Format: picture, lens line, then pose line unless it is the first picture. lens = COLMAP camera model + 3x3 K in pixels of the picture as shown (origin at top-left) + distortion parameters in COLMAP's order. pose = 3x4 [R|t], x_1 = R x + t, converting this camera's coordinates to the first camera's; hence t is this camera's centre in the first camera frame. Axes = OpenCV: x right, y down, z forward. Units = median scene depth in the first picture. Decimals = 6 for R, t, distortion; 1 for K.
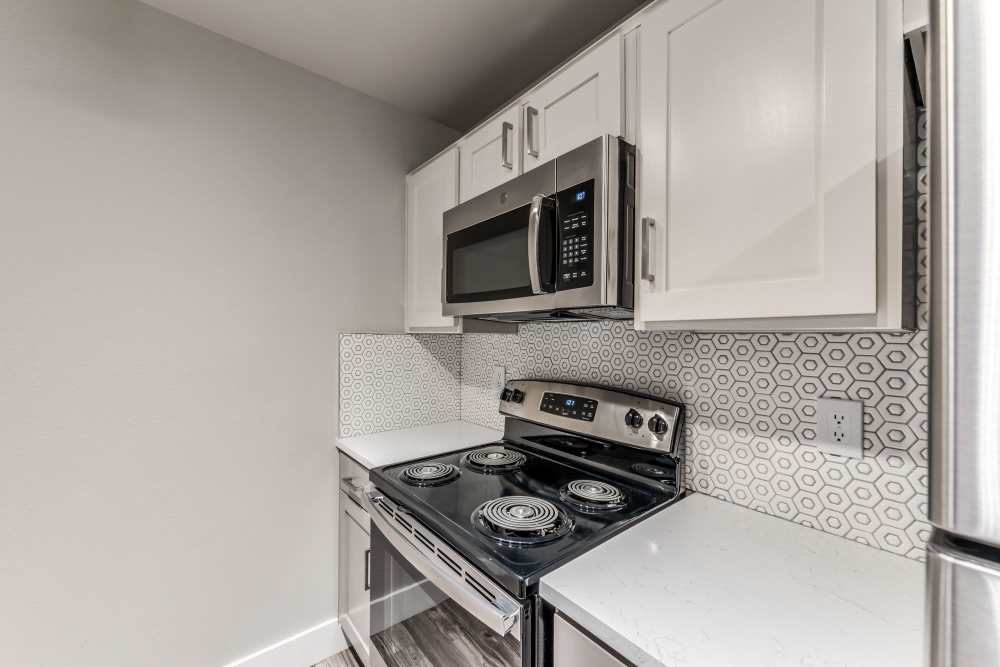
lens RADIAL K [[390.0, 0, 500.0], [0, 390.0, 333.5], [0, 0, 1]] dist [0.000515, 0.000025]
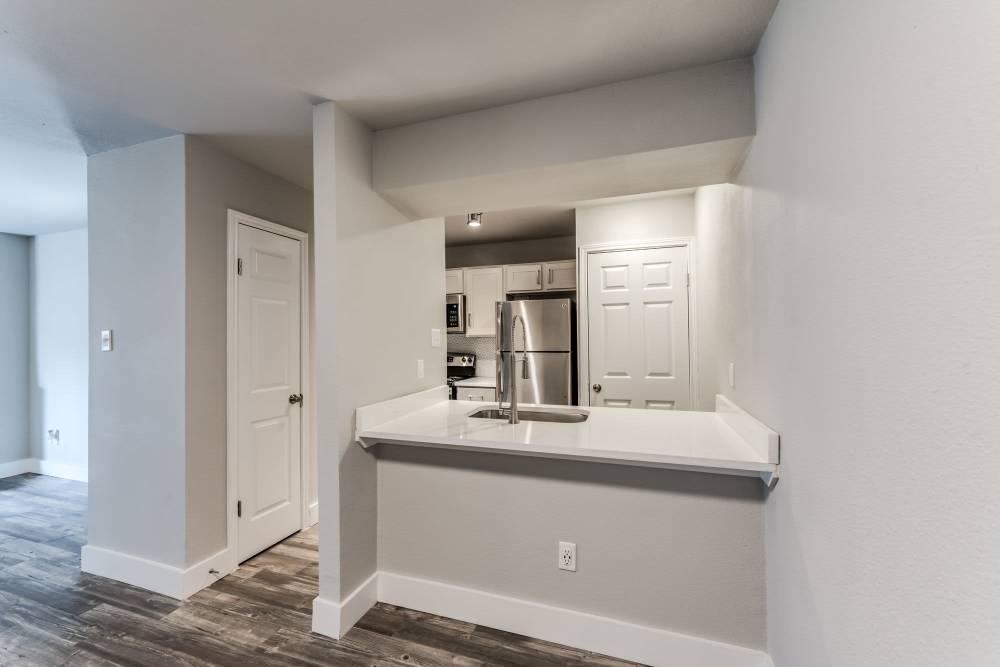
lens RADIAL K [[390.0, 0, 500.0], [0, 390.0, 333.5], [0, 0, 1]] dist [0.000515, 0.000025]
pose [[0.856586, 0.000239, 0.516005, -1.623019], [0.004429, 0.999960, -0.007815, -0.011204], [-0.515986, 0.008979, 0.856550, -3.013652]]
